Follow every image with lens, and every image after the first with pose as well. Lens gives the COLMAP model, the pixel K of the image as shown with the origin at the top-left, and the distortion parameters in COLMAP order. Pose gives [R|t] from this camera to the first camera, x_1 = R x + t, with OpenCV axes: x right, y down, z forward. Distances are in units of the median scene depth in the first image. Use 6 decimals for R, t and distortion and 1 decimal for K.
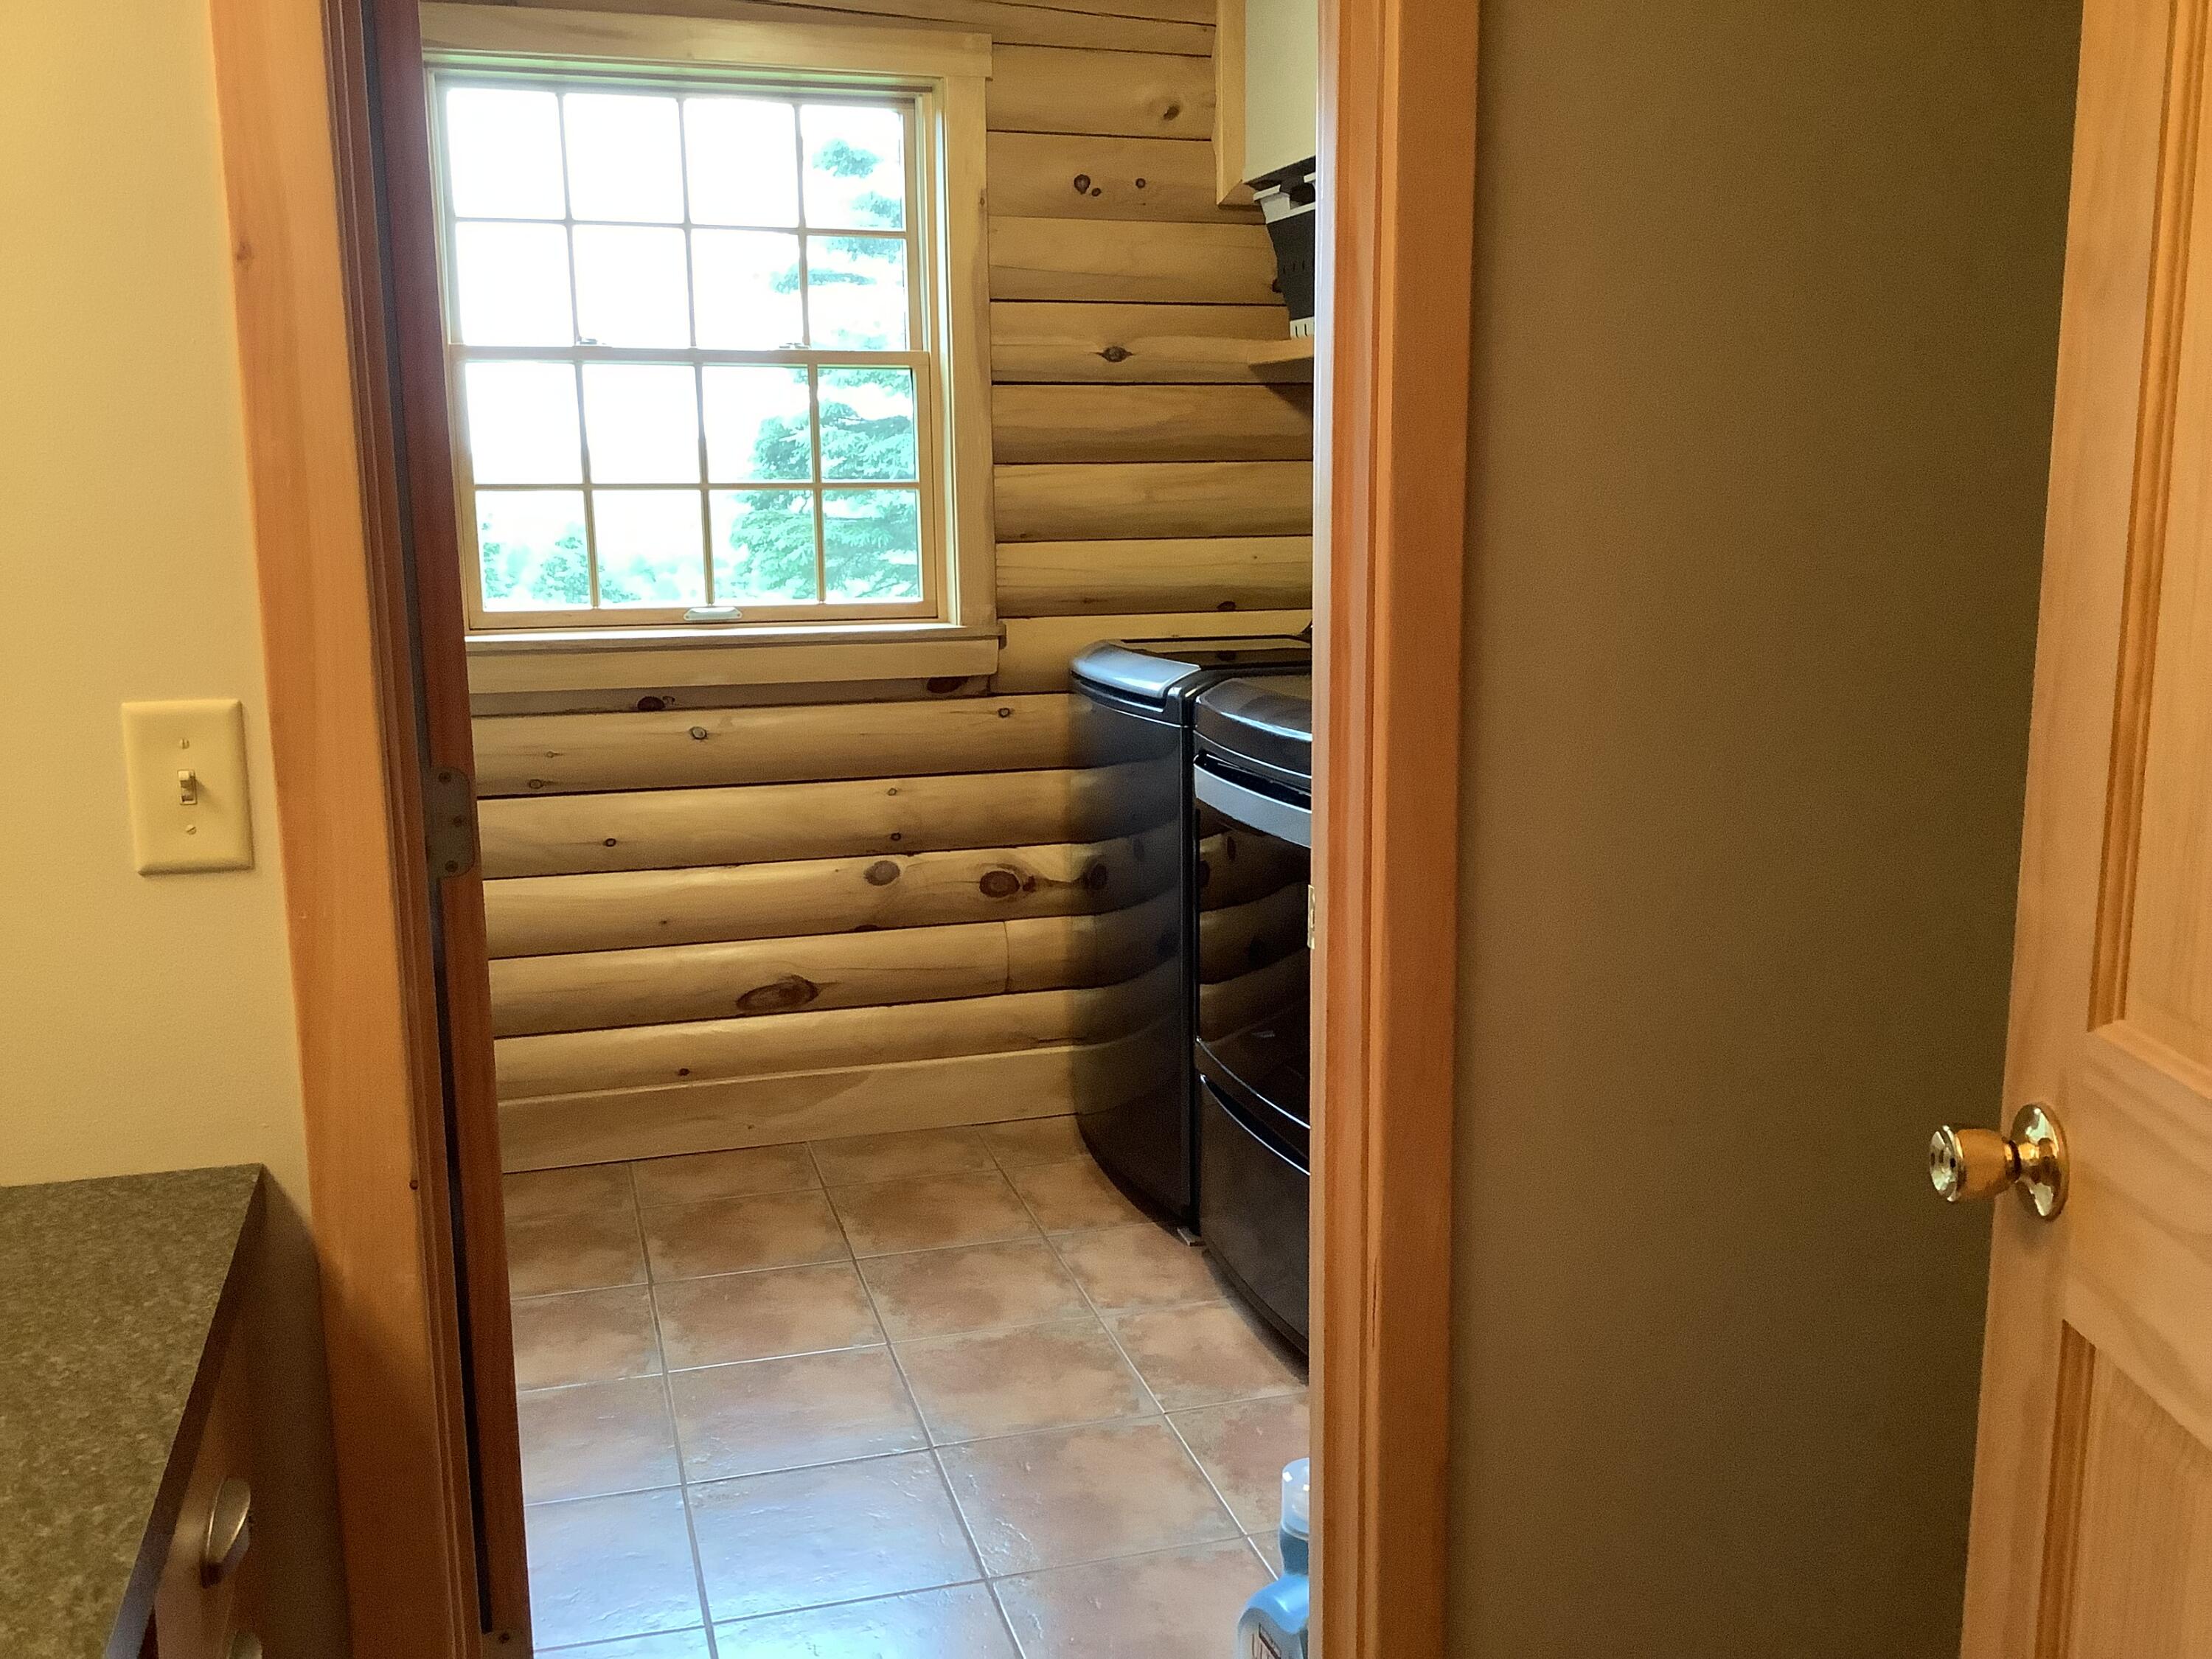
lens RADIAL K [[1963.3, 0, 1106.0], [0, 1963.3, 829.5], [0, 0, 1]] dist [0.043205, -0.144392]
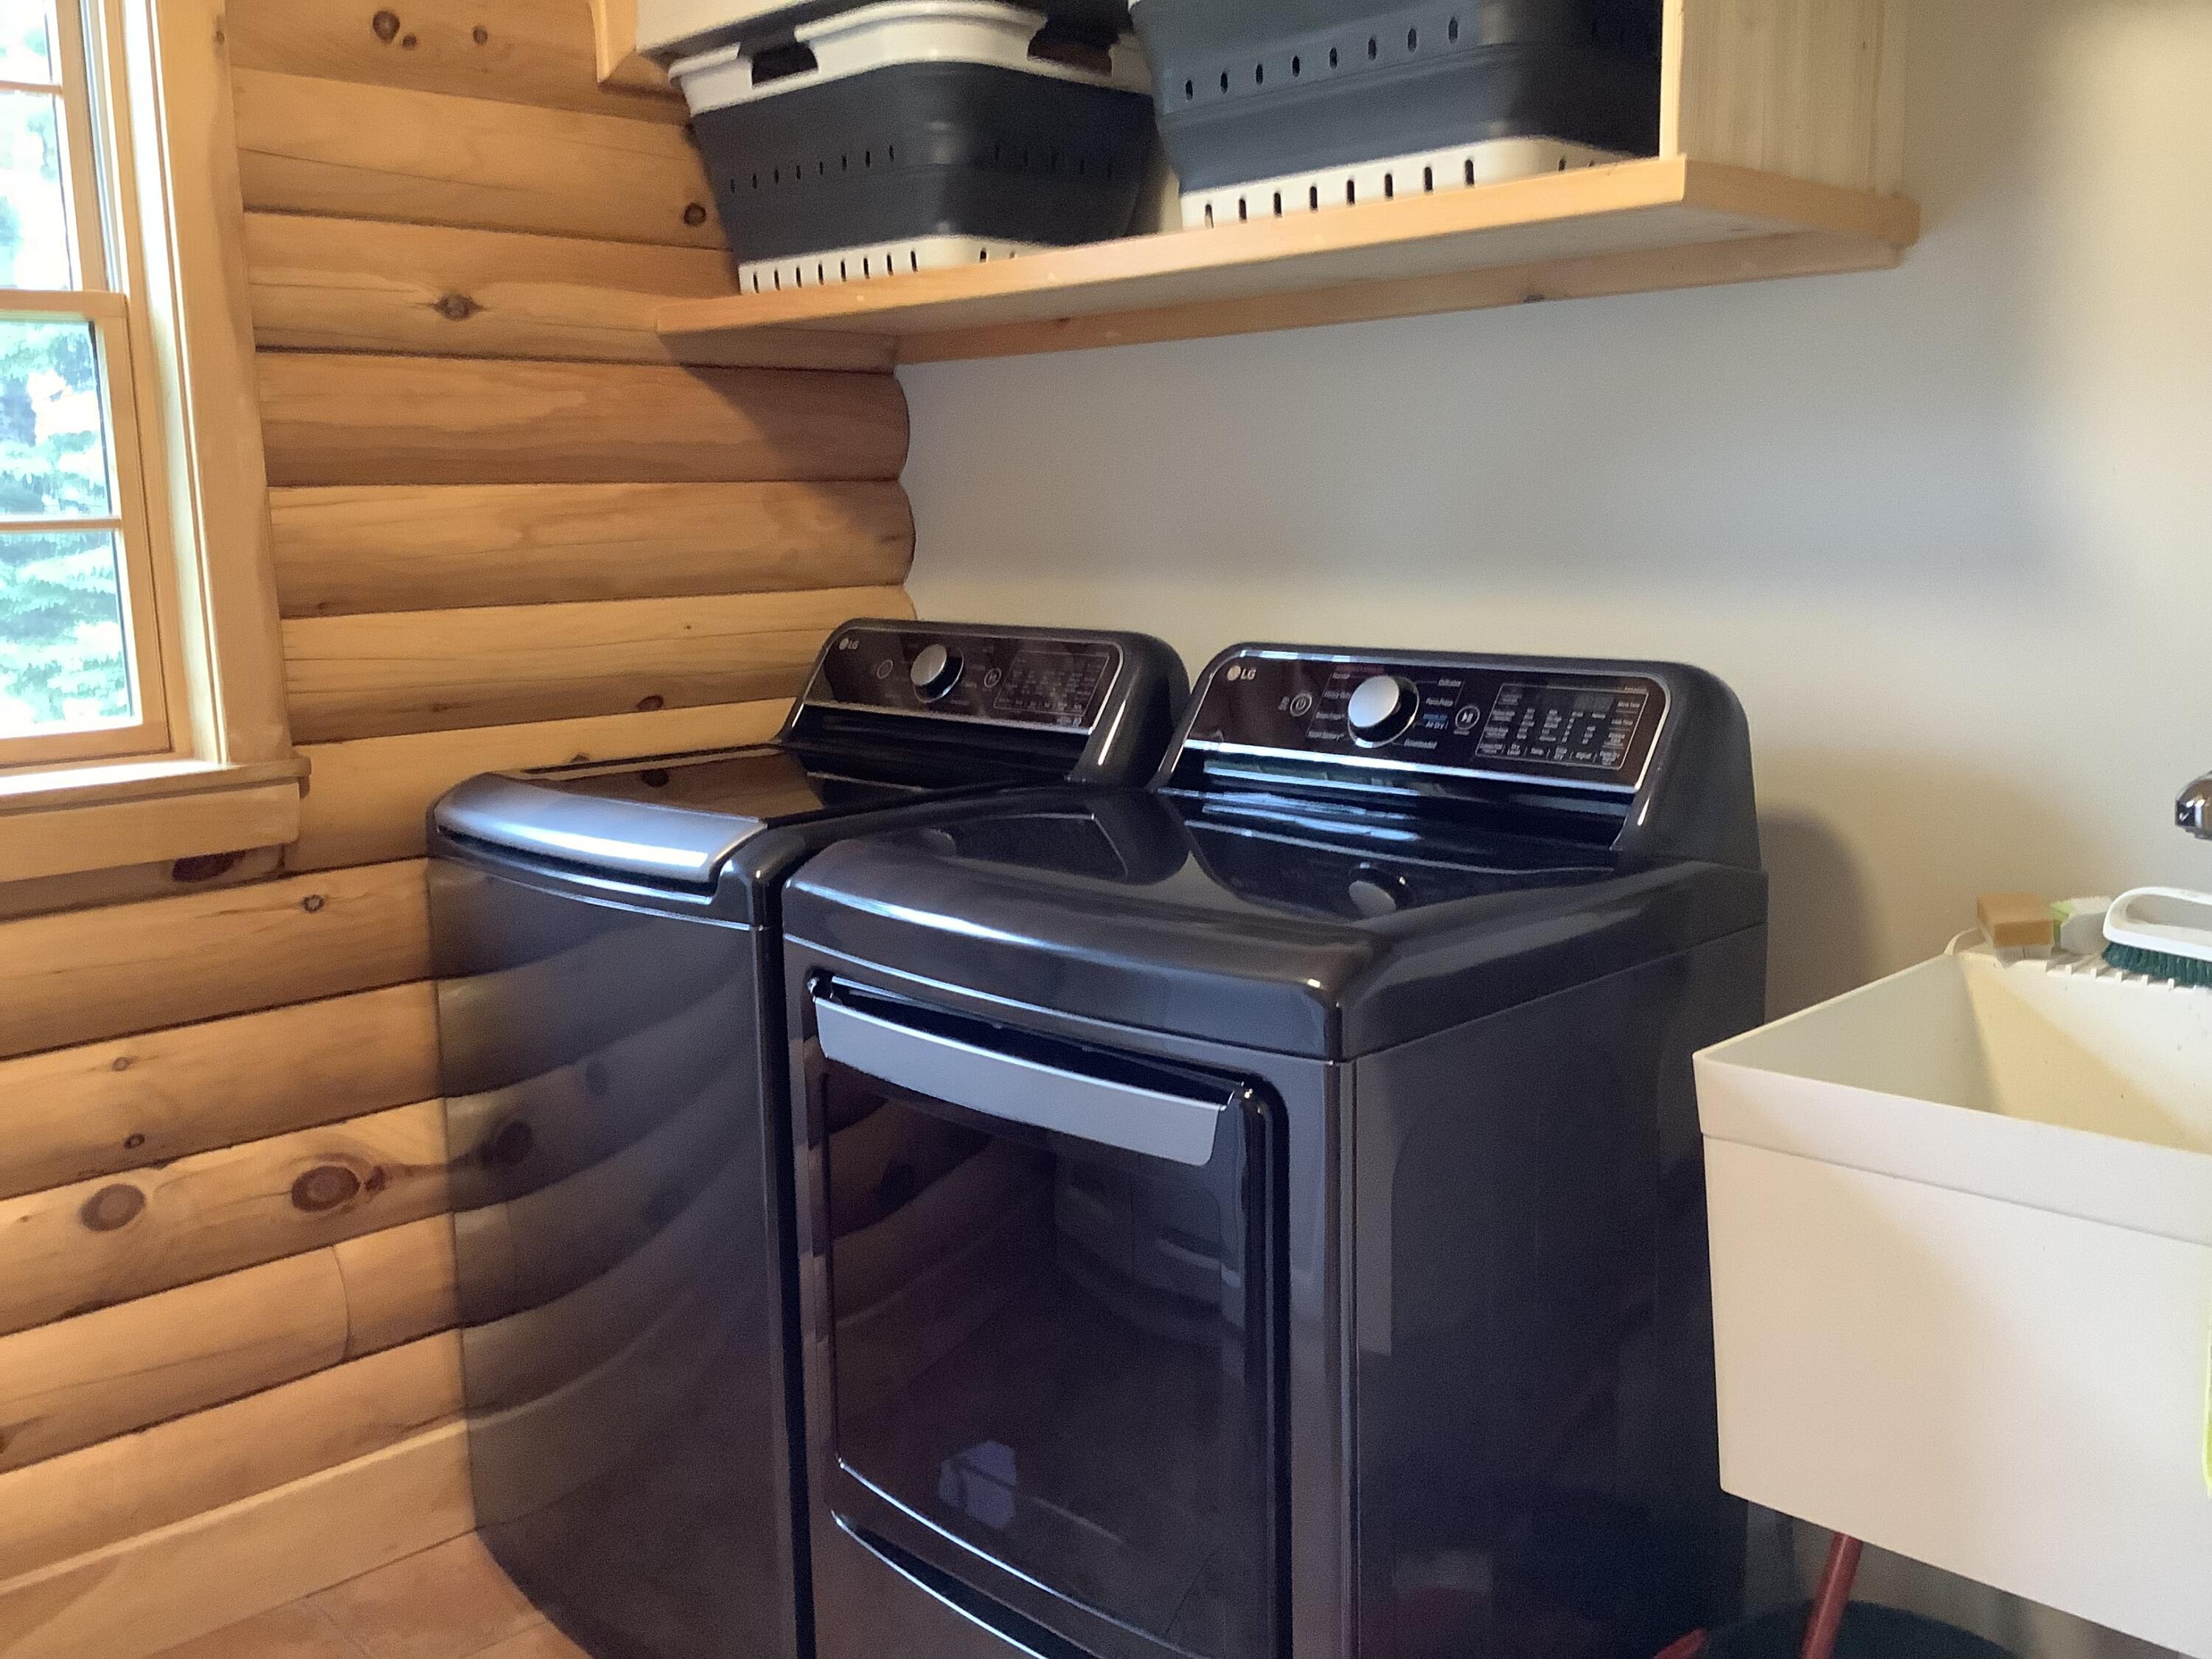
lens RADIAL K [[1963.3, 0, 1106.0], [0, 1963.3, 829.5], [0, 0, 1]] dist [0.043205, -0.144392]
pose [[0.882538, -0.084030, 0.462673, -0.114663], [0.093285, 0.995635, 0.002887, -0.061376], [-0.460896, 0.040613, 0.886524, 0.364885]]
